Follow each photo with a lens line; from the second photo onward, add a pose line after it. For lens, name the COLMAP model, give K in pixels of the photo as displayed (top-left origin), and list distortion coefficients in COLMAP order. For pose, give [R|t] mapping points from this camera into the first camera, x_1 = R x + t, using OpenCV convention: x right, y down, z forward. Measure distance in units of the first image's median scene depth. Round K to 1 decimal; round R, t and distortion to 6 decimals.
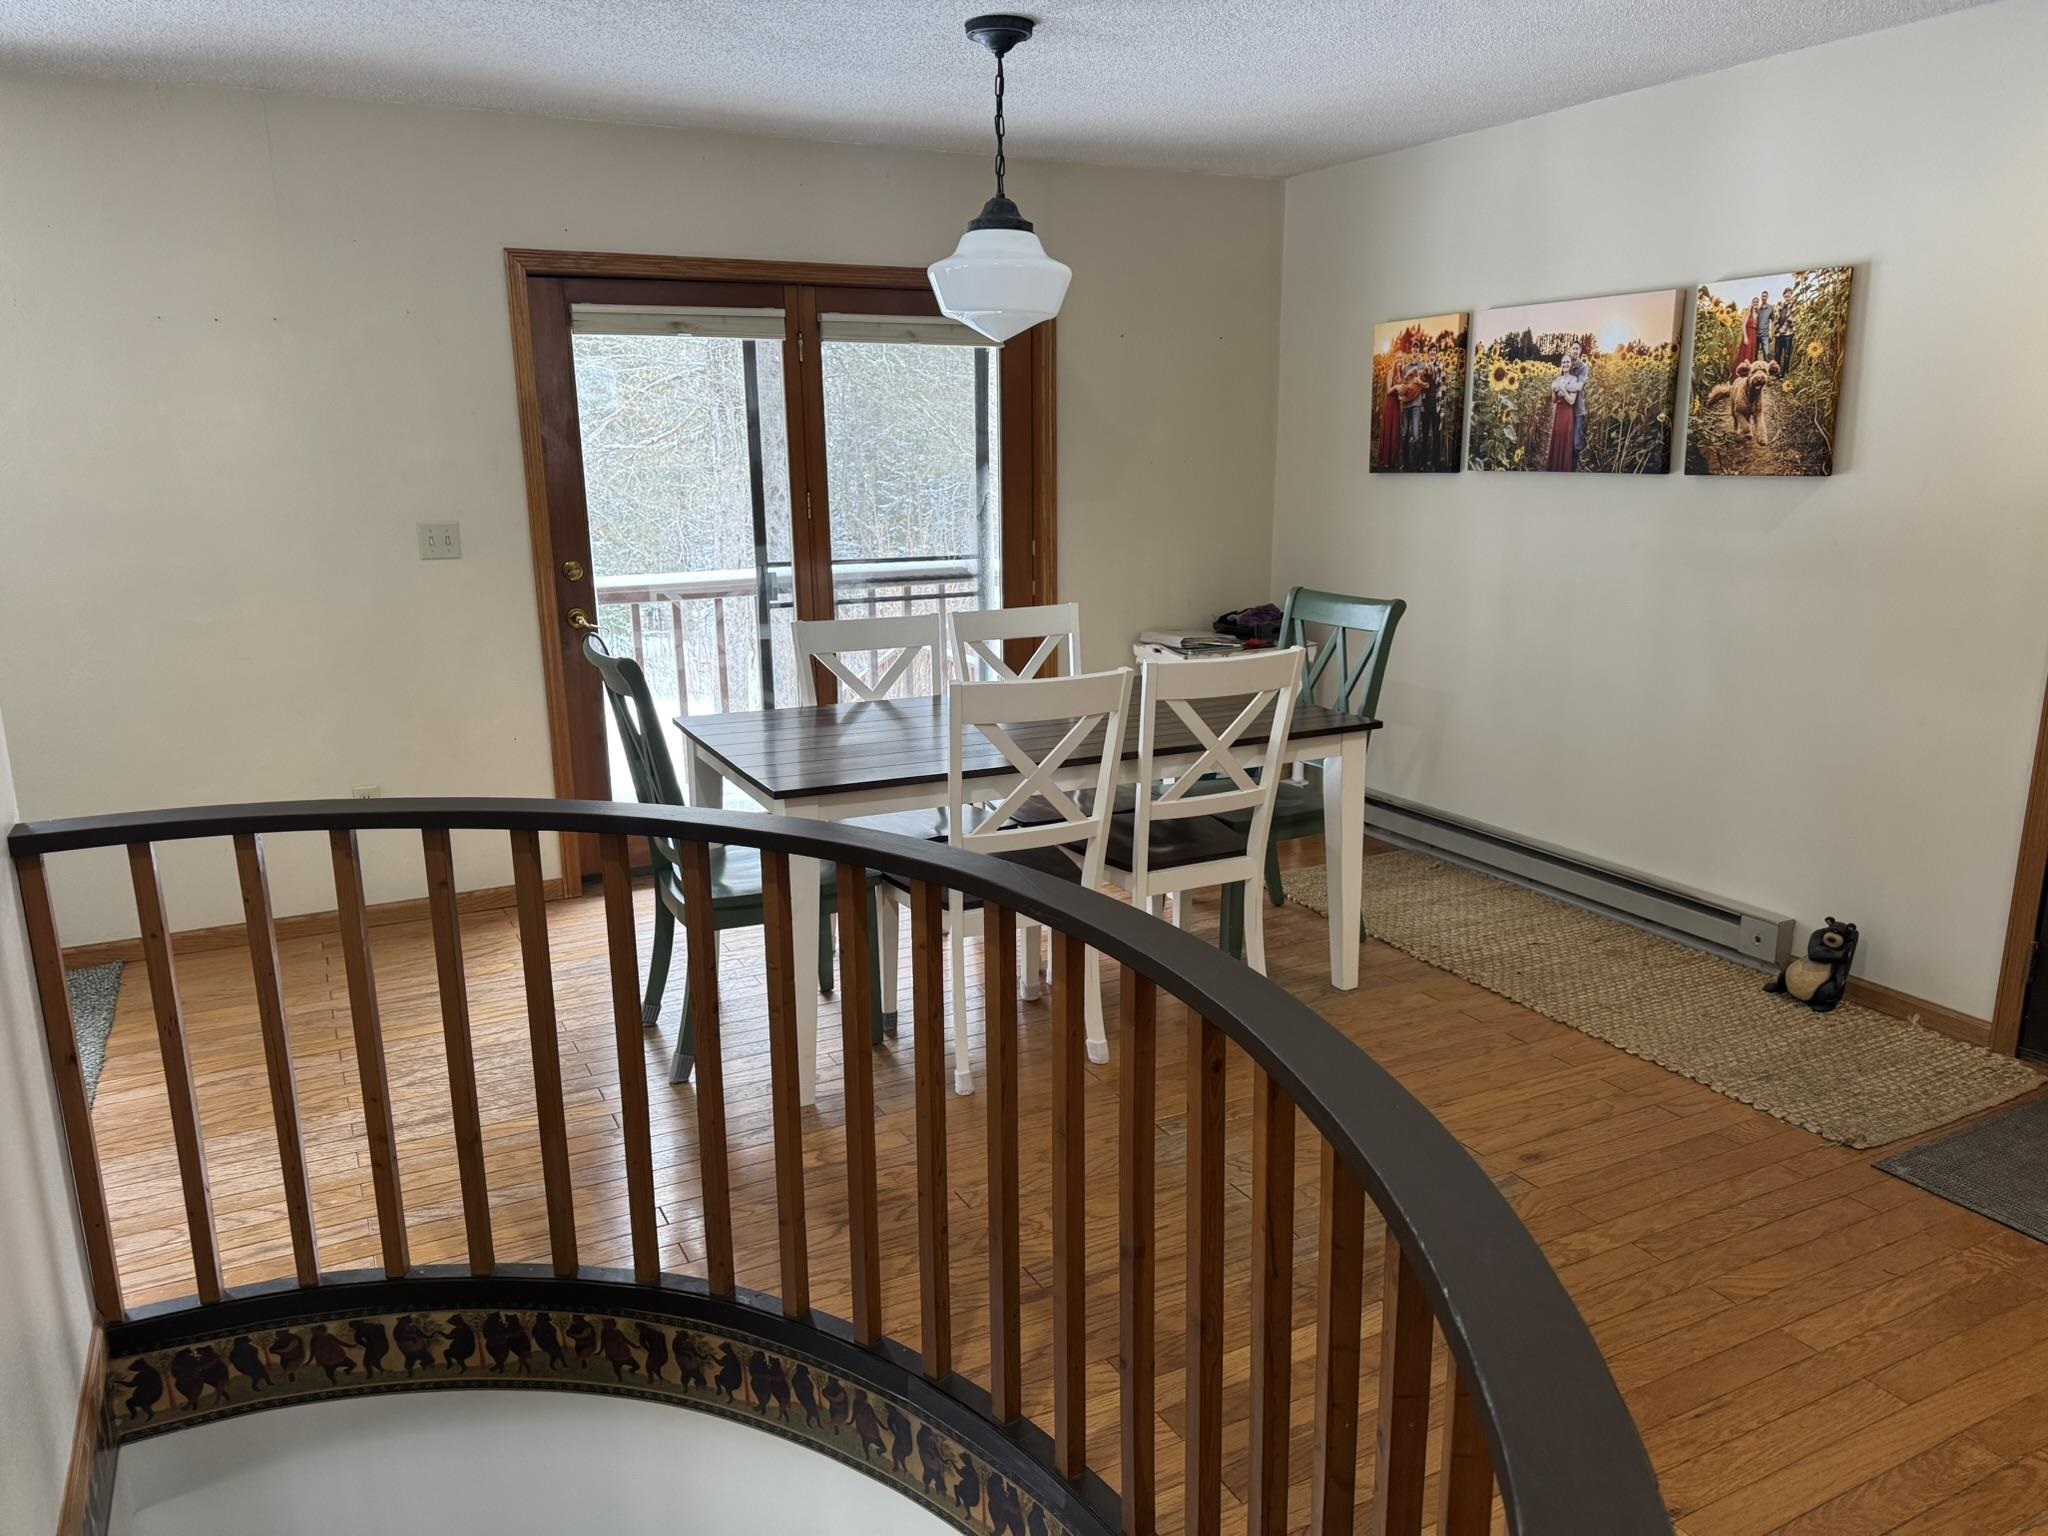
lens RADIAL K [[1441.7, 0, 1024.0], [0, 1441.7, 768.0], [0, 0, 1]] dist [0.055211, -0.064741]
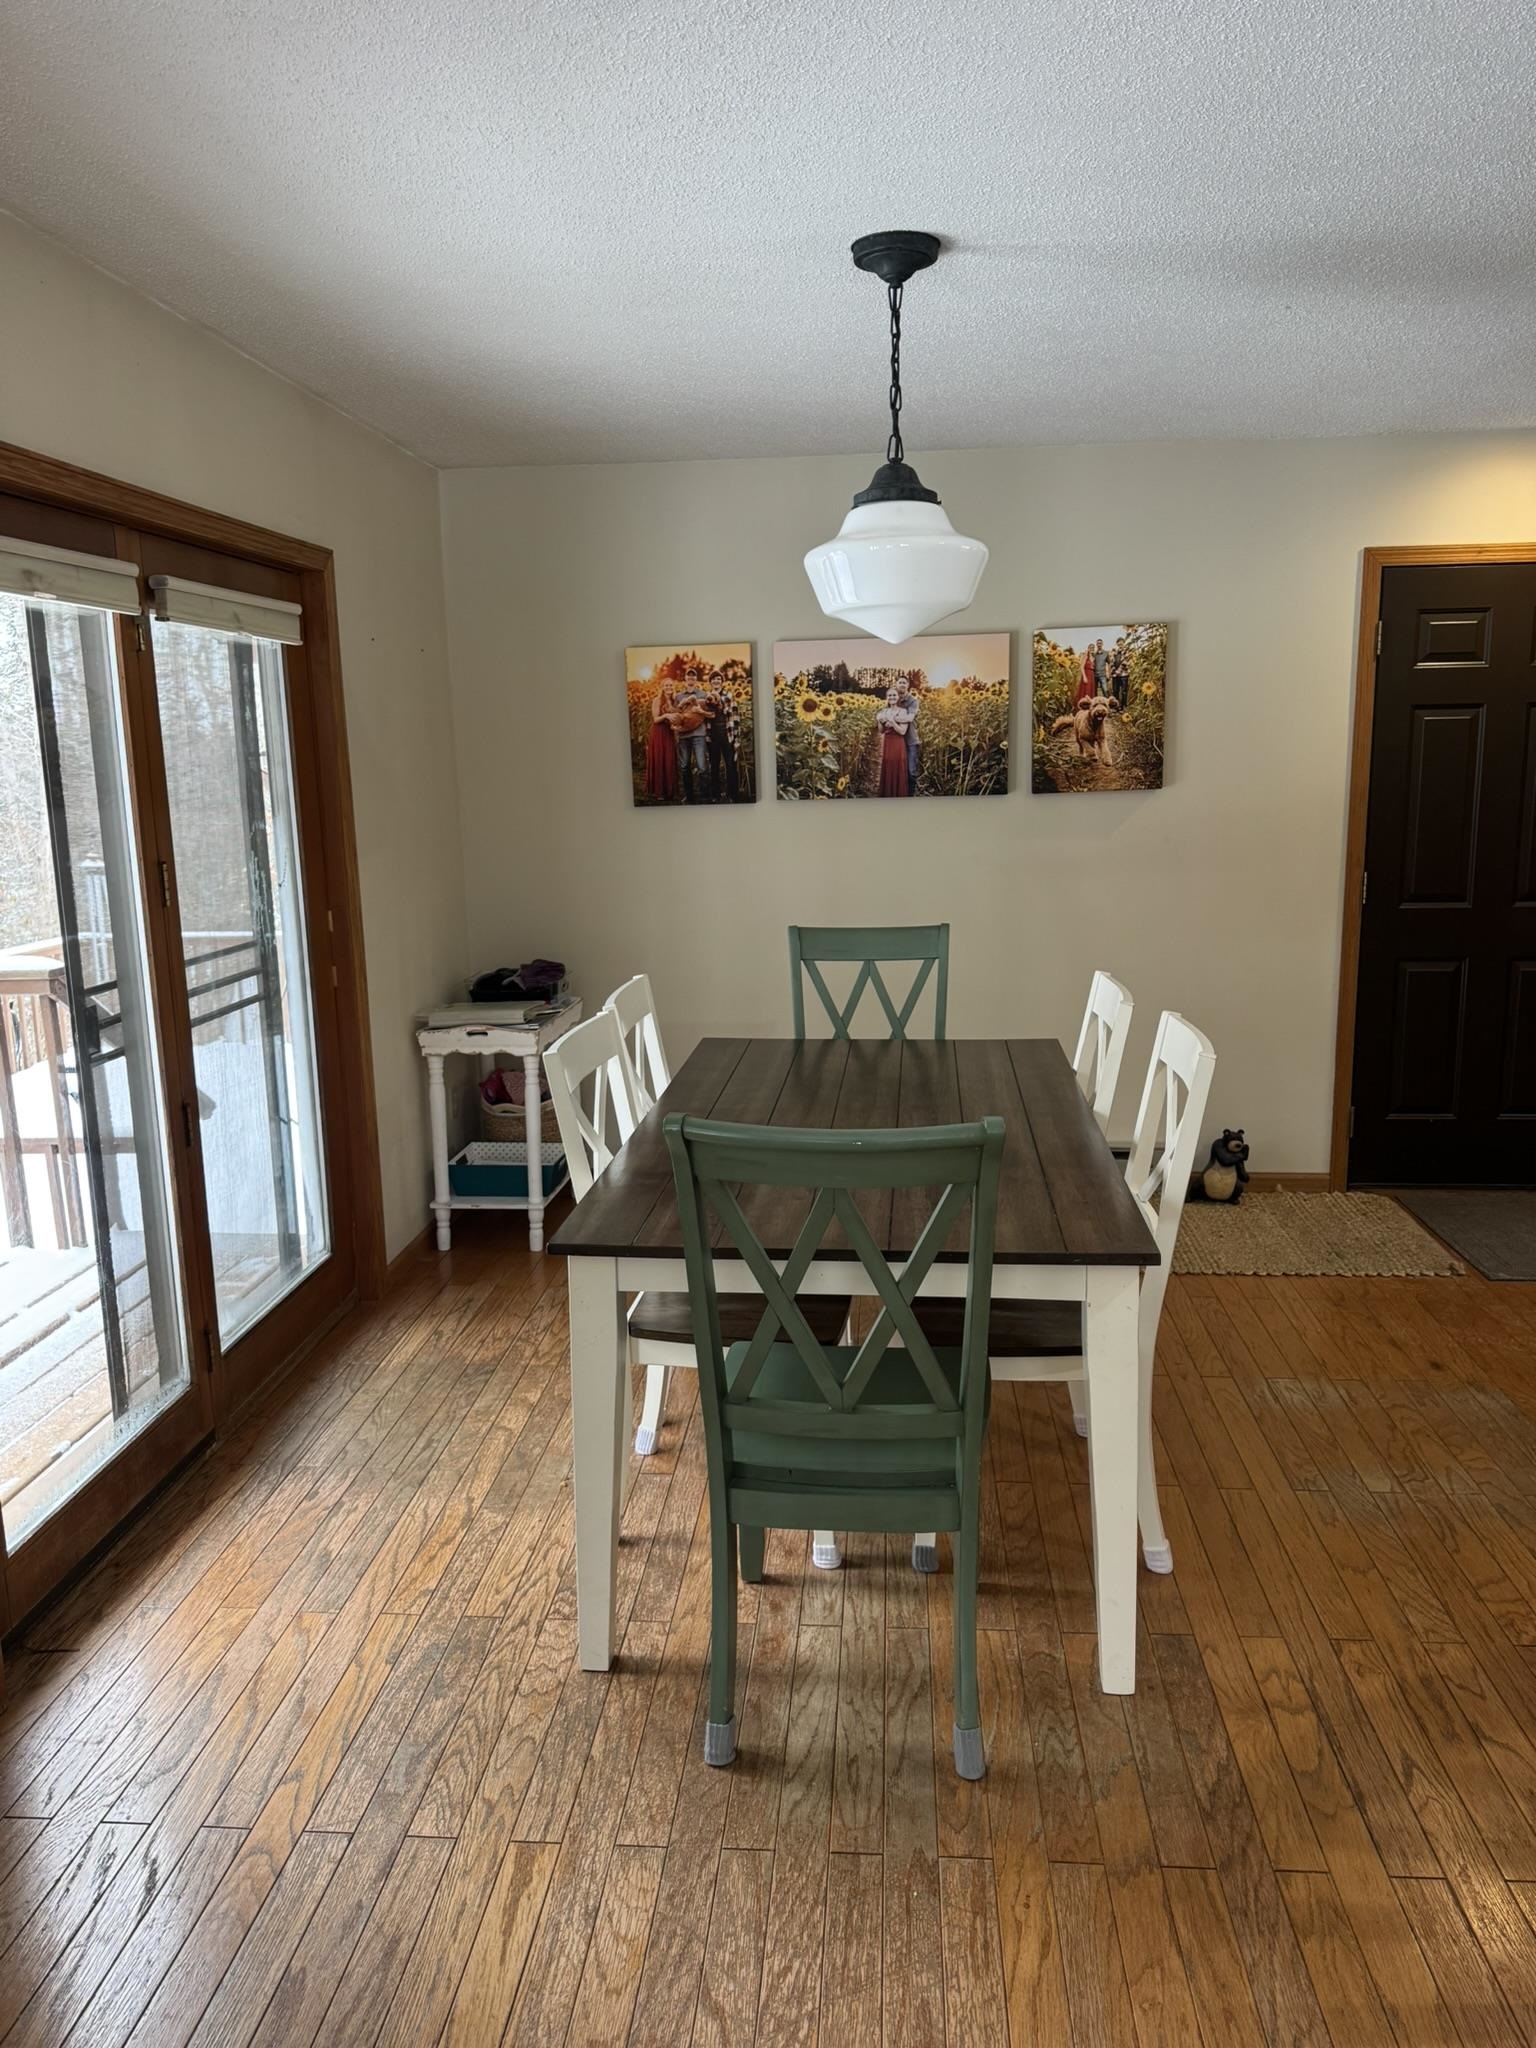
lens RADIAL K [[1411.0, 0, 768.0], [0, 1411.0, 1024.0], [0, 0, 1]] dist [0.215971, -0.393667]
pose [[0.544596, -0.160152, 0.823266, -0.589454], [0.205023, 0.977240, 0.054481, -0.118504], [-0.813253, 0.139118, 0.565035, 0.515434]]
